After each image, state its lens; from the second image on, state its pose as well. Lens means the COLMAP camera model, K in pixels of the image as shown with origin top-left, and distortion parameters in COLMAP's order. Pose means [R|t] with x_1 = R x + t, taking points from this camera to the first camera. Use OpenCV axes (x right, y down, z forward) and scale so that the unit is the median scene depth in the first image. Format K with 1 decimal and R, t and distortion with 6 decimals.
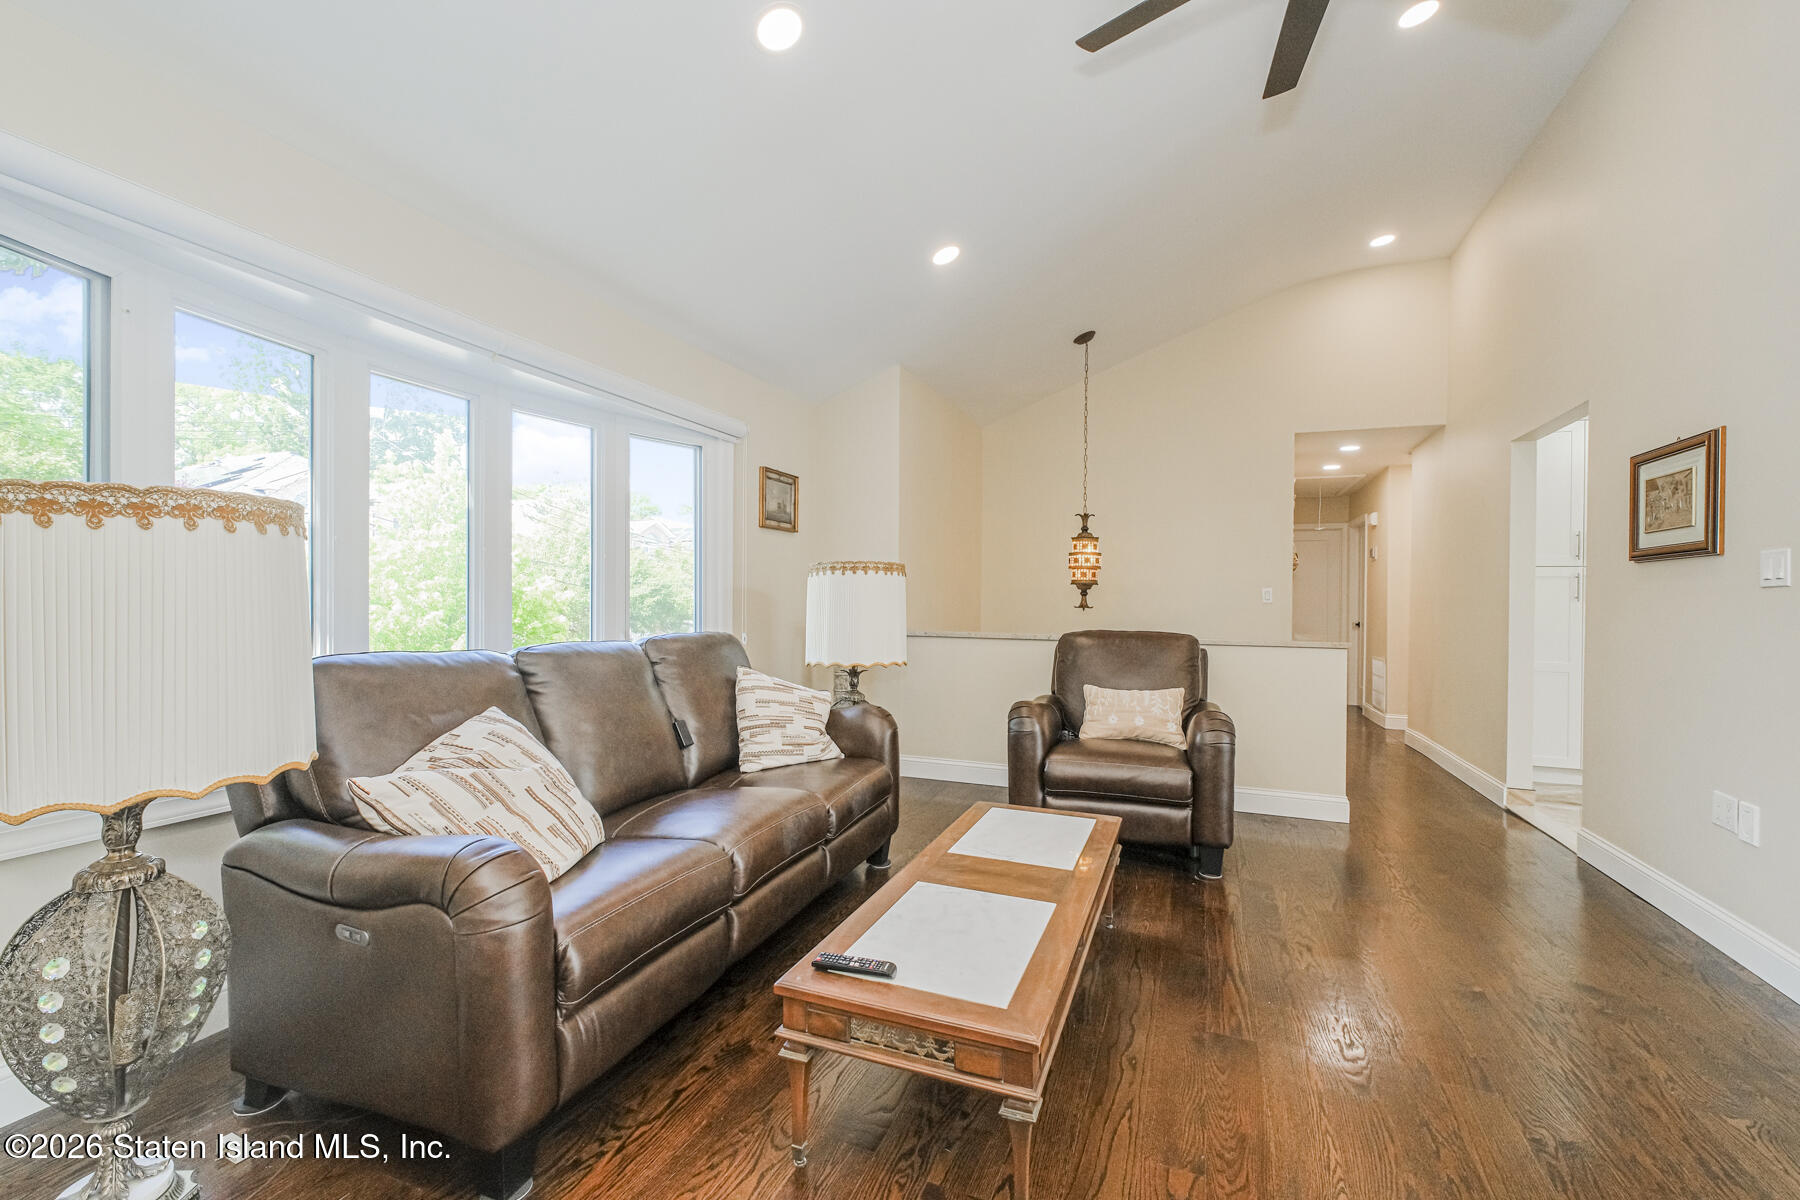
lens RADIAL K [[753.4, 0, 895.6], [0, 753.4, 599.9], [0, 0, 1]] dist [0.000105, -0.000549]
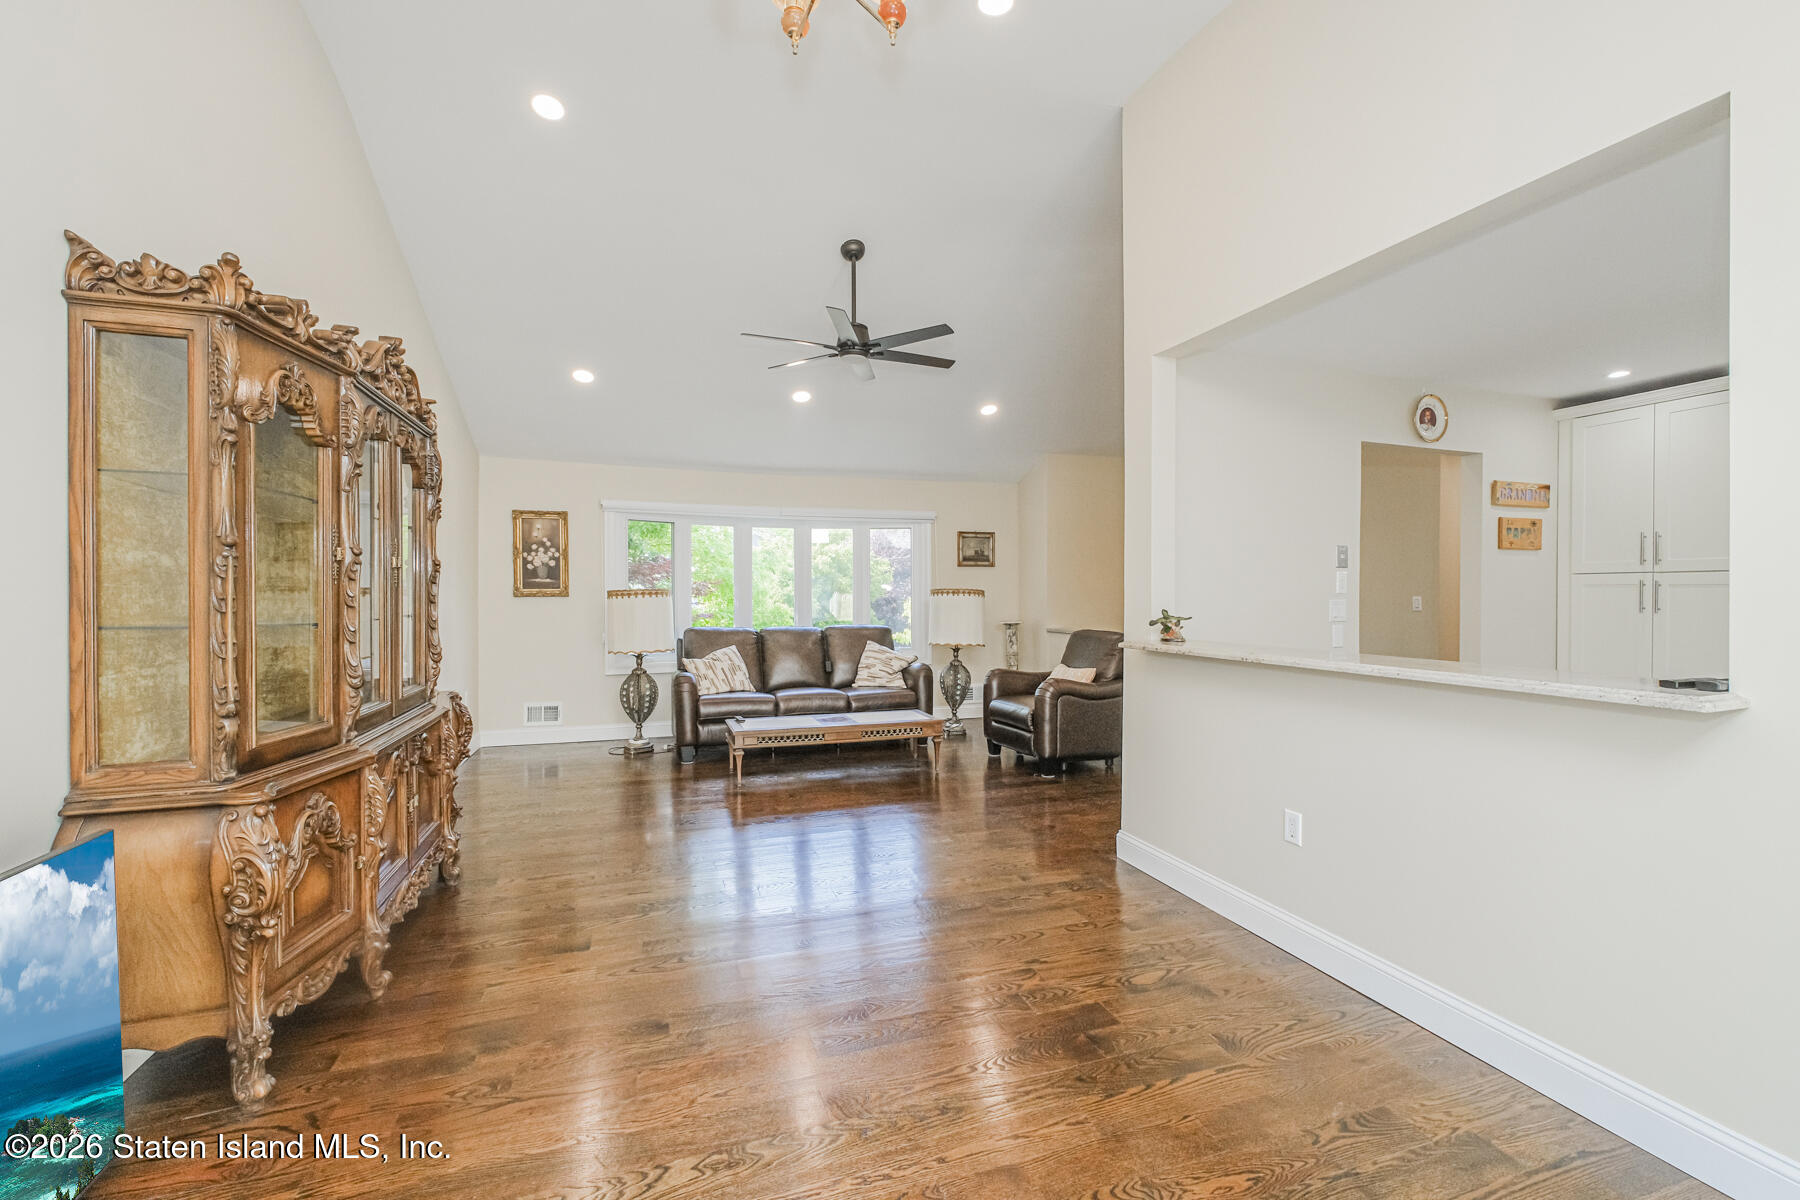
lens RADIAL K [[752.0, 0, 904.3], [0, 752.0, 599.5], [0, 0, 1]] dist [0.000409, -0.000403]
pose [[0.655741, -0.005504, -0.754966, 1.224643], [0.005889, 0.999980, -0.002175, -0.019741], [0.754963, -0.003020, 0.655760, -0.274538]]
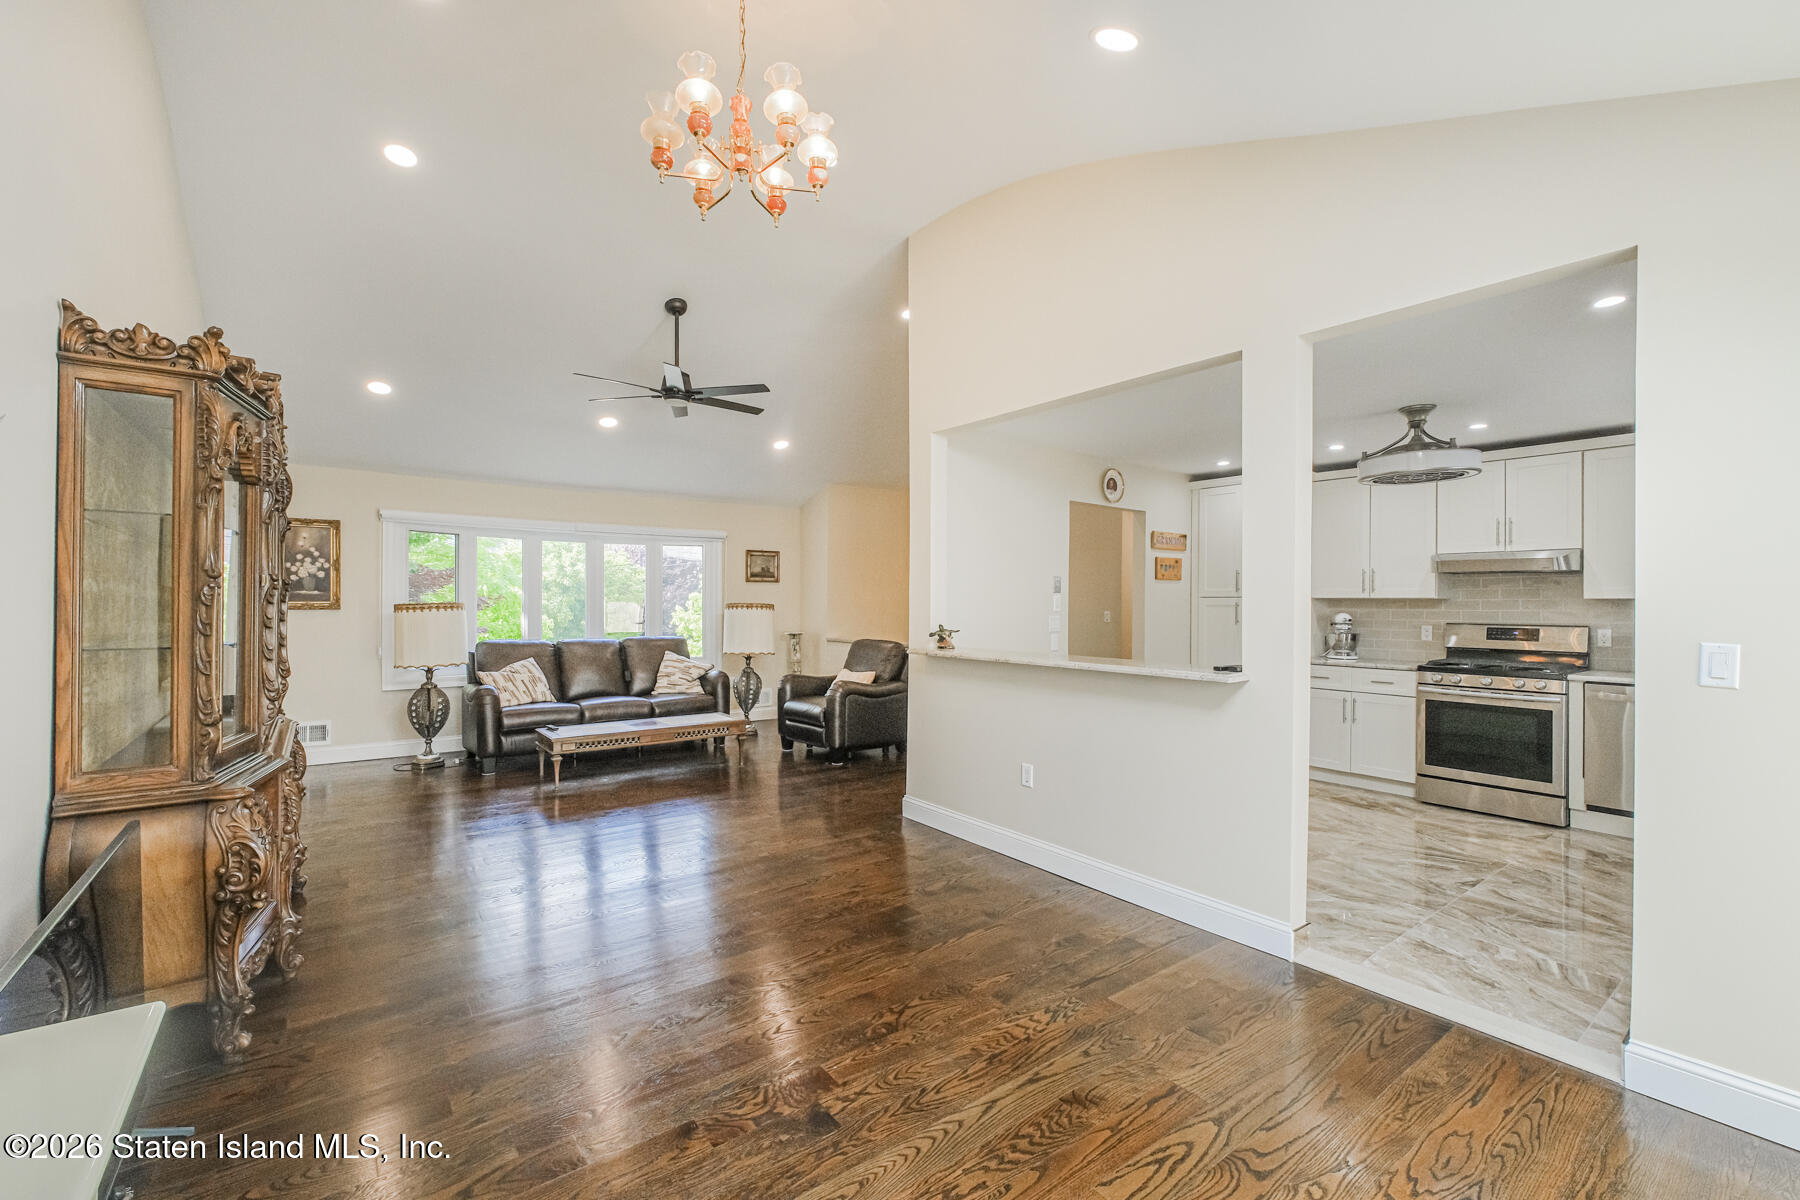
lens RADIAL K [[753.4, 0, 895.6], [0, 753.4, 599.9], [0, 0, 1]] dist [0.000105, -0.000549]
pose [[0.858115, -0.008264, -0.513391, 1.304207], [0.003181, 0.999937, -0.010779, -0.033962], [0.513448, 0.007616, 0.858087, -0.510999]]
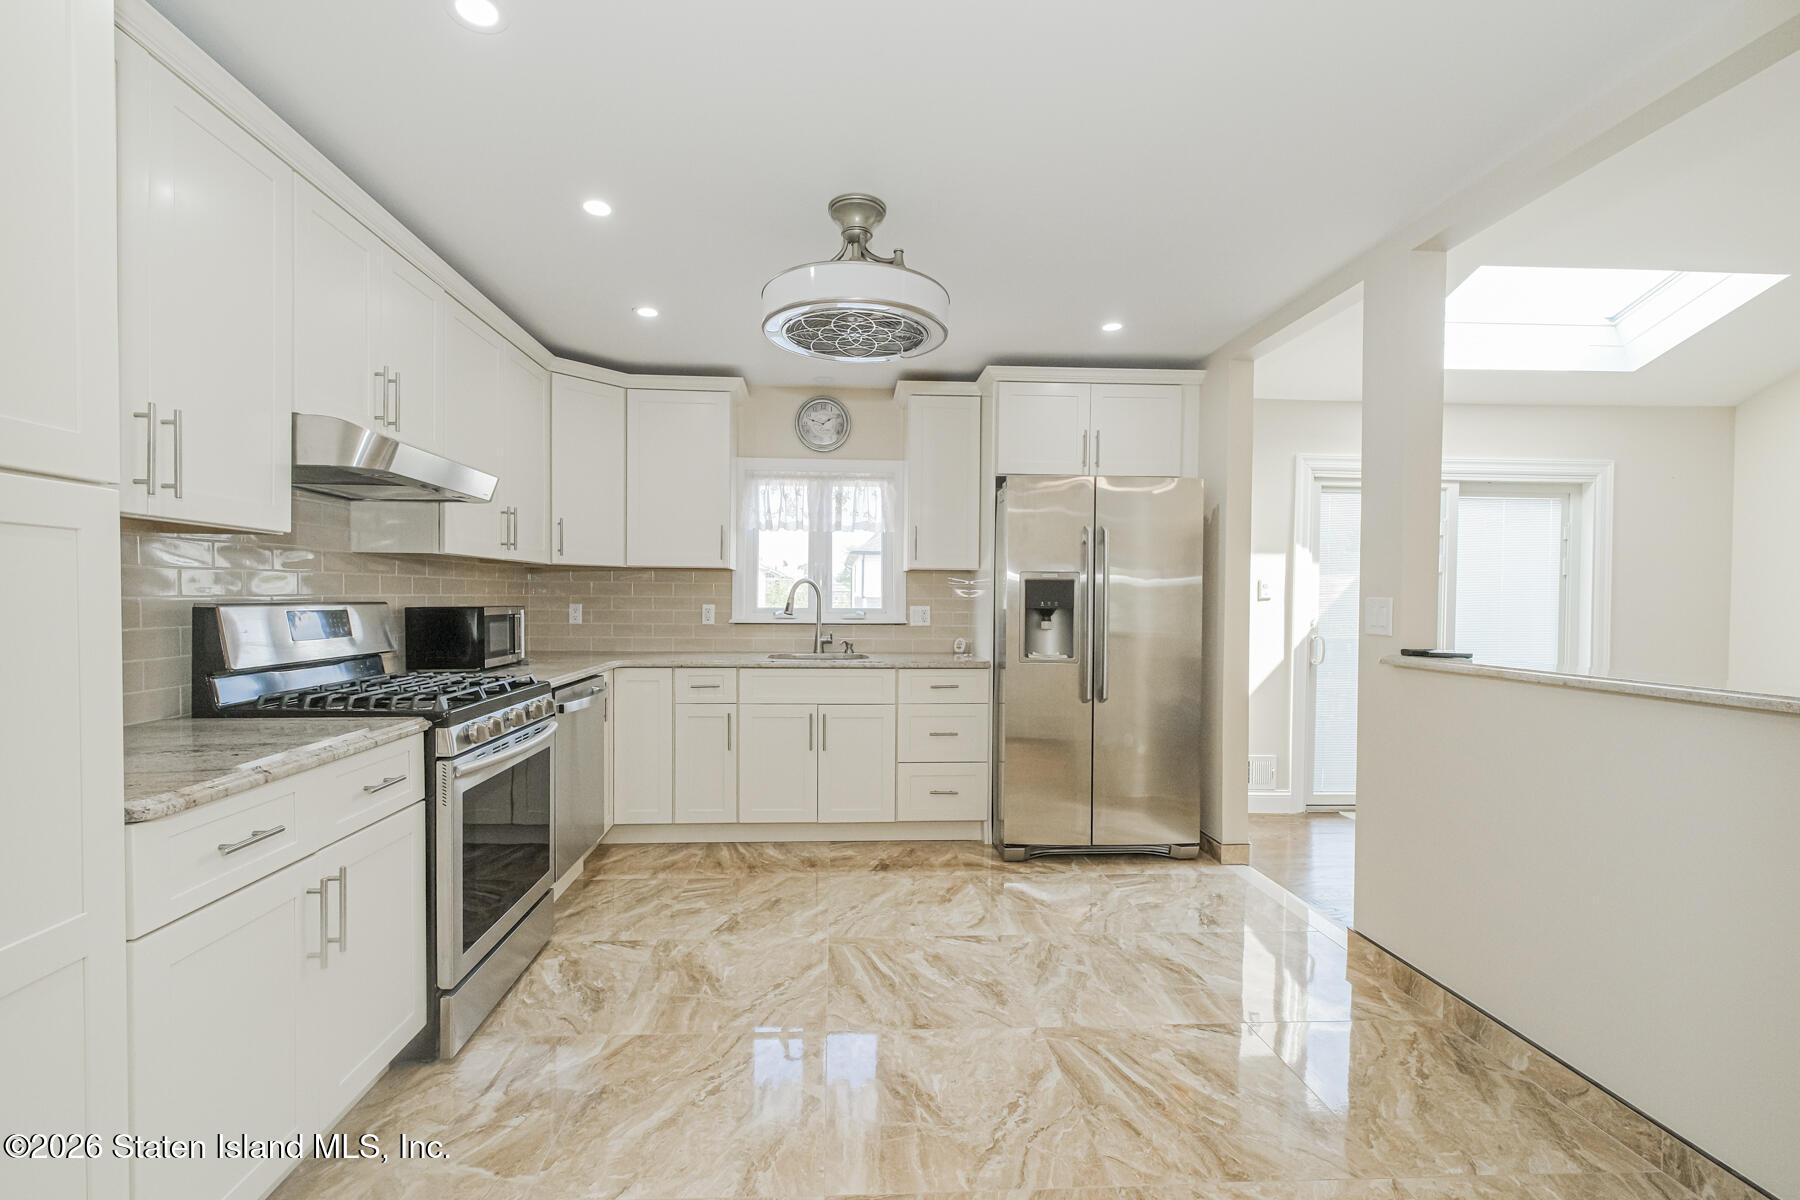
lens RADIAL K [[786.7, 0, 869.7], [0, 786.7, 609.1], [0, 0, 1]] dist [-0.000996, -0.000174]
pose [[-0.420526, -0.028525, 0.906832, 0.812108], [-0.011203, 0.999593, 0.026247, -0.017631], [-0.907211, 0.000878, -0.420674, 1.055644]]
